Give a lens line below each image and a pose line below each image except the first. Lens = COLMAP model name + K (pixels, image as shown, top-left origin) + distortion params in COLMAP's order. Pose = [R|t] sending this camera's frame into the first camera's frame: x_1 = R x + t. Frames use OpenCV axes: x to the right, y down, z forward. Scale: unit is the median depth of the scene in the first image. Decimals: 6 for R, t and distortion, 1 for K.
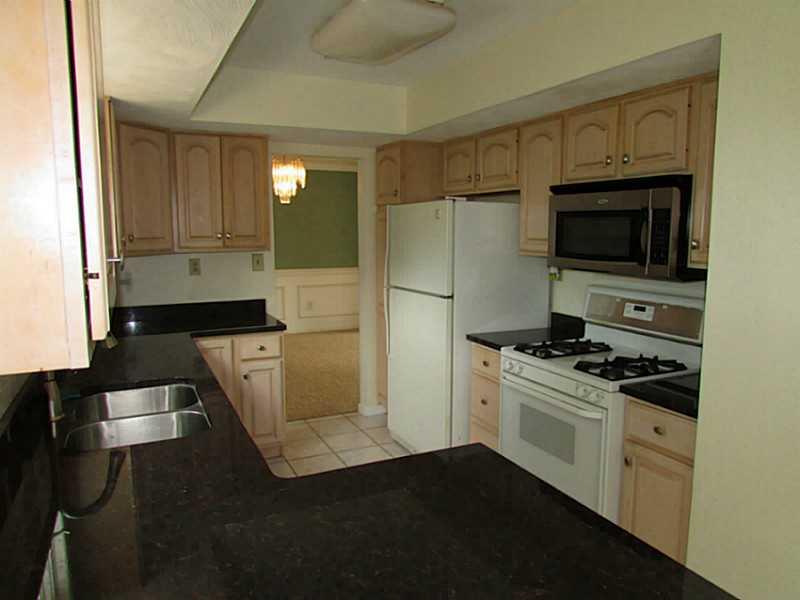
lens RADIAL K [[566.6, 0, 399.5], [0, 566.6, 299.3], [0, 0, 1]] dist [-0.036204, 0.006786]
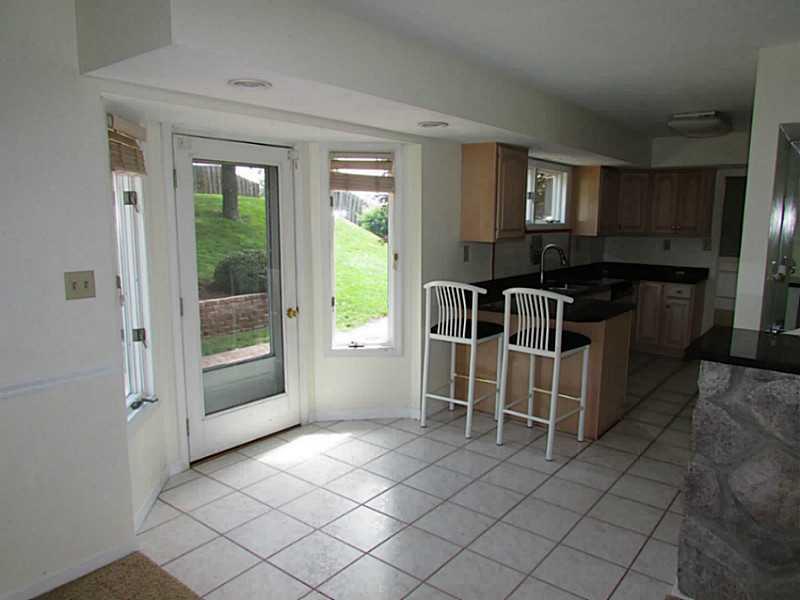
lens RADIAL K [[566.6, 0, 402.8], [0, 566.6, 301.6], [0, 0, 1]] dist [-0.036204, 0.006786]
pose [[0.447805, 0.137578, -0.883483, 0.896153], [-0.127069, 0.987855, 0.089424, 0.068216], [0.885056, 0.072219, 0.459848, -0.541981]]
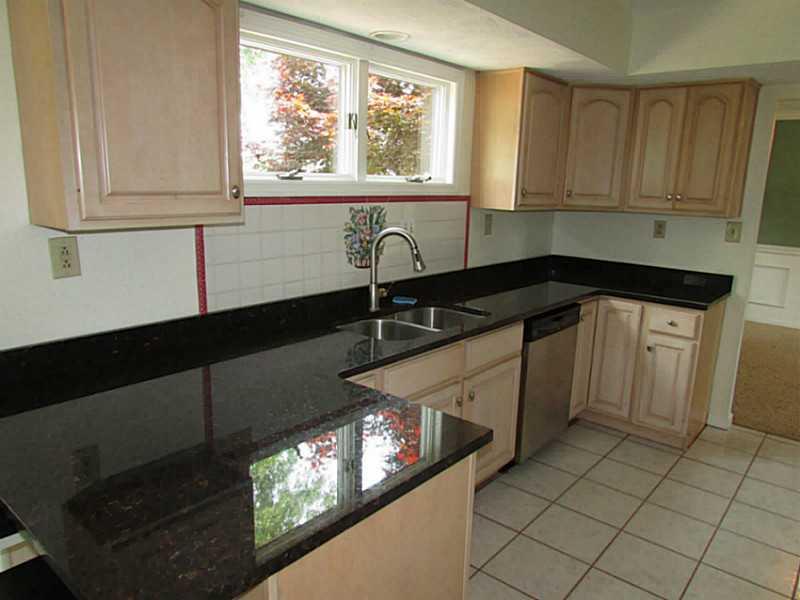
lens RADIAL K [[566.6, 0, 396.9], [0, 566.6, 301.5], [0, 0, 1]] dist [-0.036204, 0.006786]
pose [[0.411408, 0.202376, -0.888700, 0.359812], [-0.149027, 0.976852, 0.153461, -0.019227], [0.899185, 0.069305, 0.432045, 0.210157]]
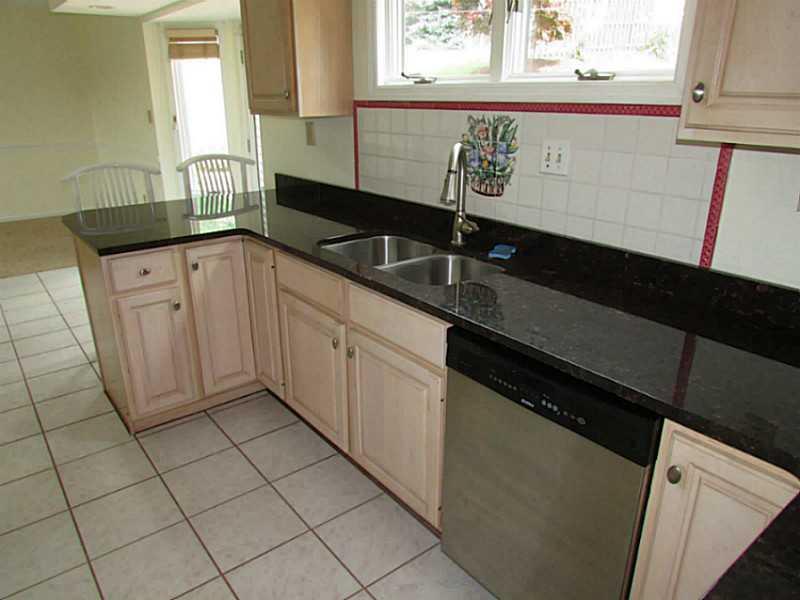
lens RADIAL K [[566.6, 0, 397.4], [0, 566.6, 302.2], [0, 0, 1]] dist [-0.036204, 0.006786]
pose [[-0.975855, 0.074752, -0.205228, -0.109532], [-0.028532, 0.887934, 0.459086, -0.113170], [0.216546, 0.453857, -0.864362, 1.042701]]
